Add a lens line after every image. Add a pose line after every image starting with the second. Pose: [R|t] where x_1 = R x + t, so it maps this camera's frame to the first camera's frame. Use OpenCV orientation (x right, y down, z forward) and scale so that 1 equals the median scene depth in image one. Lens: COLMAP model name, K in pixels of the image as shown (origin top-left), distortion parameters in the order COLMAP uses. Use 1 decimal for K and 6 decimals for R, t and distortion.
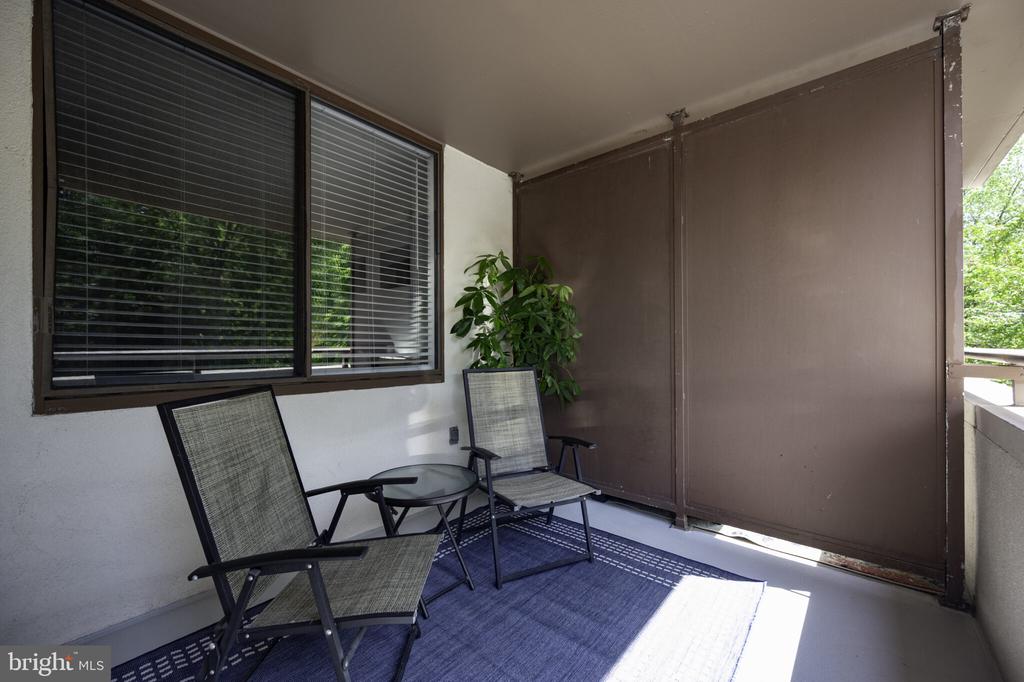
lens RADIAL K [[411.3, 0, 515.4], [0, 411.3, 336.5], [0, 0, 1]] dist [0.001141, -0.000041]
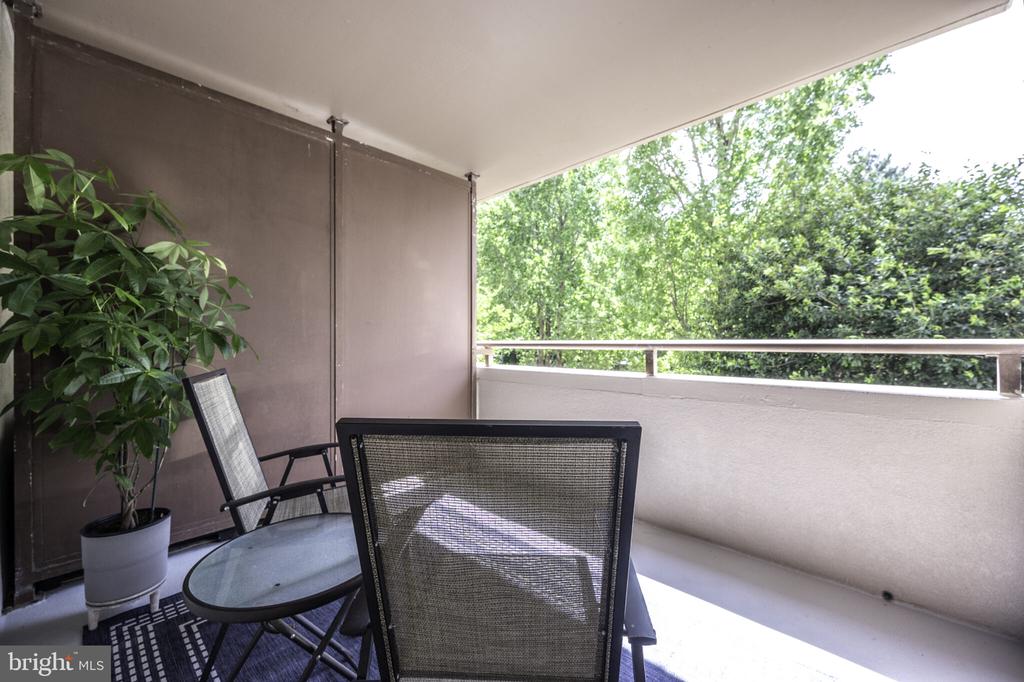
lens RADIAL K [[411.3, 0, 515.4], [0, 411.3, 336.5], [0, 0, 1]] dist [0.001141, -0.000041]
pose [[0.013011, -0.000822, 0.999915, -0.651765], [-0.005671, 0.999984, 0.000896, 0.007988], [-0.999899, -0.005682, 0.013006, 0.525100]]
